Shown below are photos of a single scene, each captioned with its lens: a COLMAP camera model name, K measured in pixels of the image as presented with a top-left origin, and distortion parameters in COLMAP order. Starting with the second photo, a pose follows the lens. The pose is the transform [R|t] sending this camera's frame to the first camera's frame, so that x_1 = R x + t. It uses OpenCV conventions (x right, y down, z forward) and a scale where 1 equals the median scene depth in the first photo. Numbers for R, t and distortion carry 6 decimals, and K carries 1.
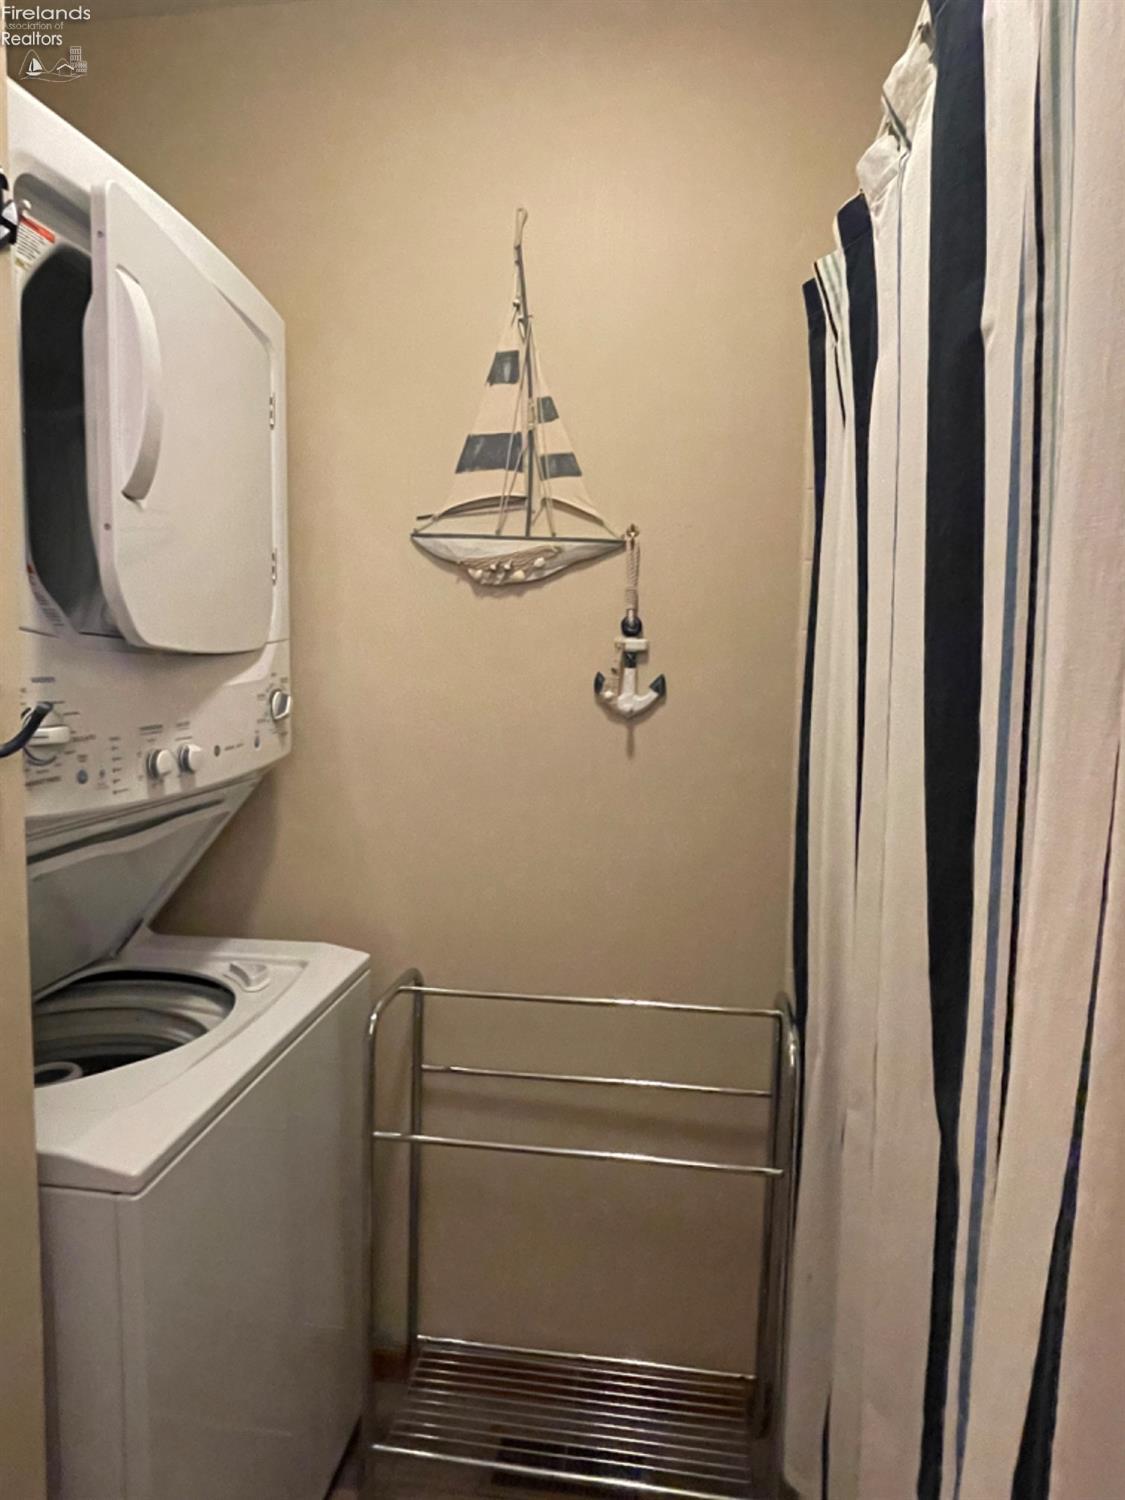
lens RADIAL K [[903.6, 0, 562.4], [0, 903.6, 740.7], [0, 0, 1]] dist [0.011595, -0.015907]
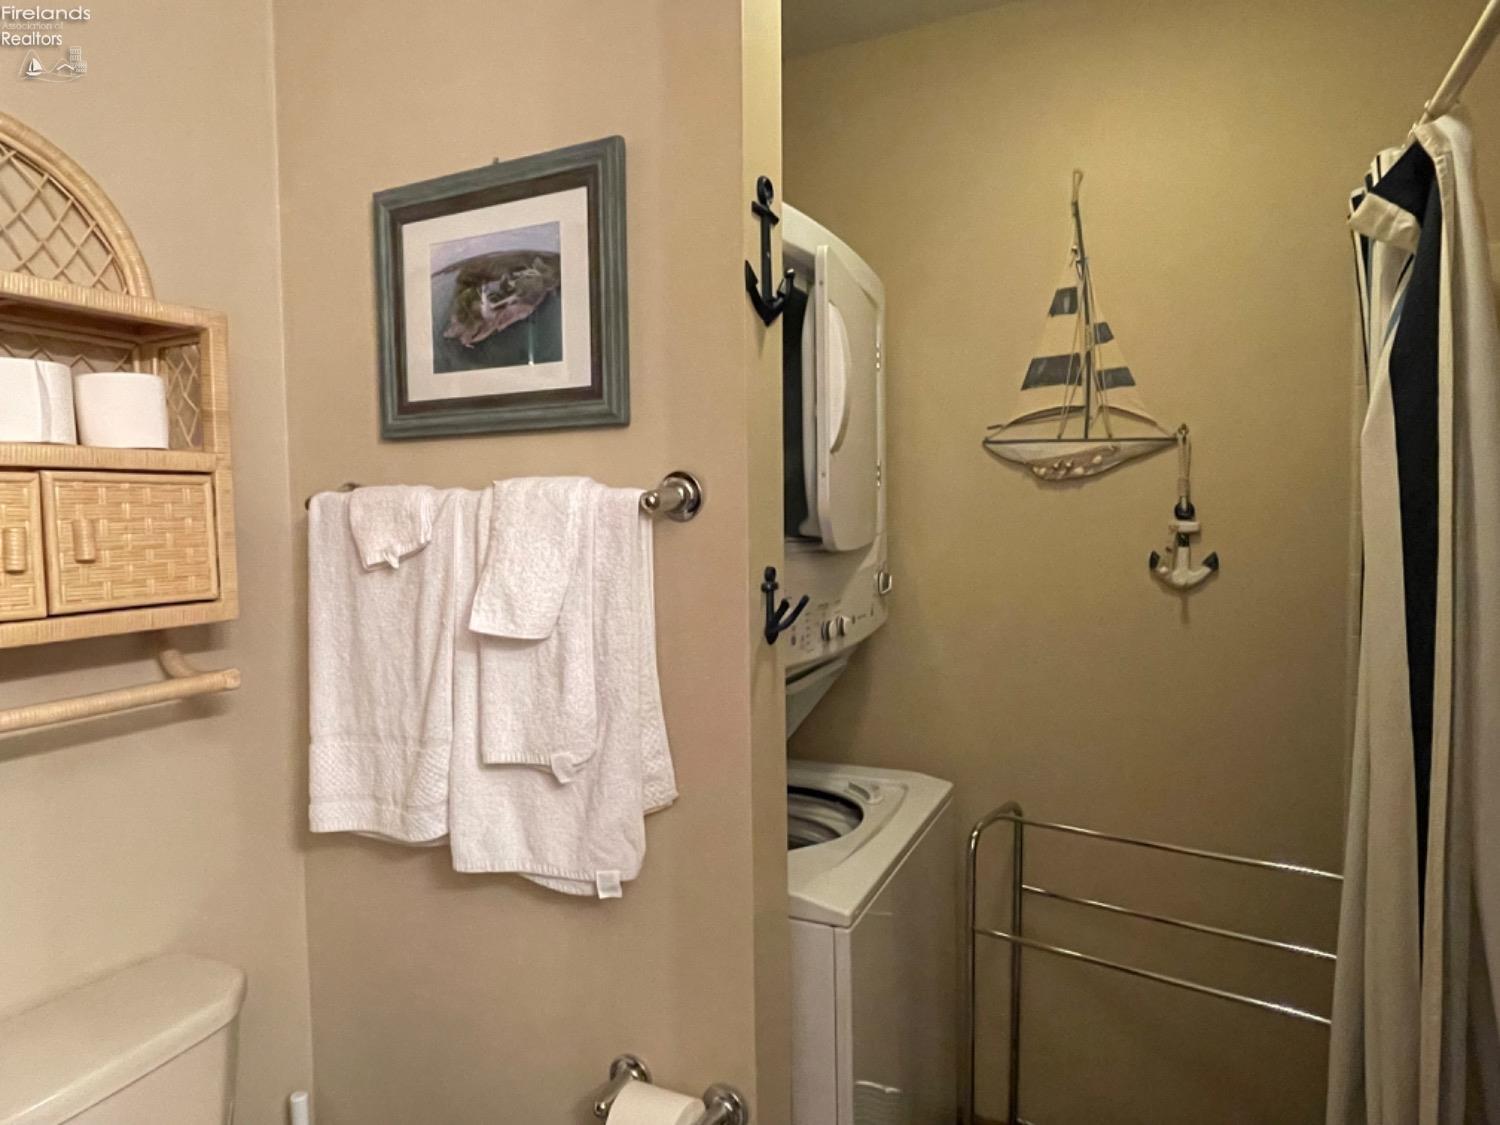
lens RADIAL K [[903.6, 0, 747.2], [0, 903.6, 563.1], [0, 0, 1]] dist [0.011595, -0.015907]
pose [[0.950412, -0.015699, -0.310598, -0.095909], [0.004861, 0.999353, -0.035636, -0.021635], [0.310956, 0.032359, 0.949873, -0.267967]]
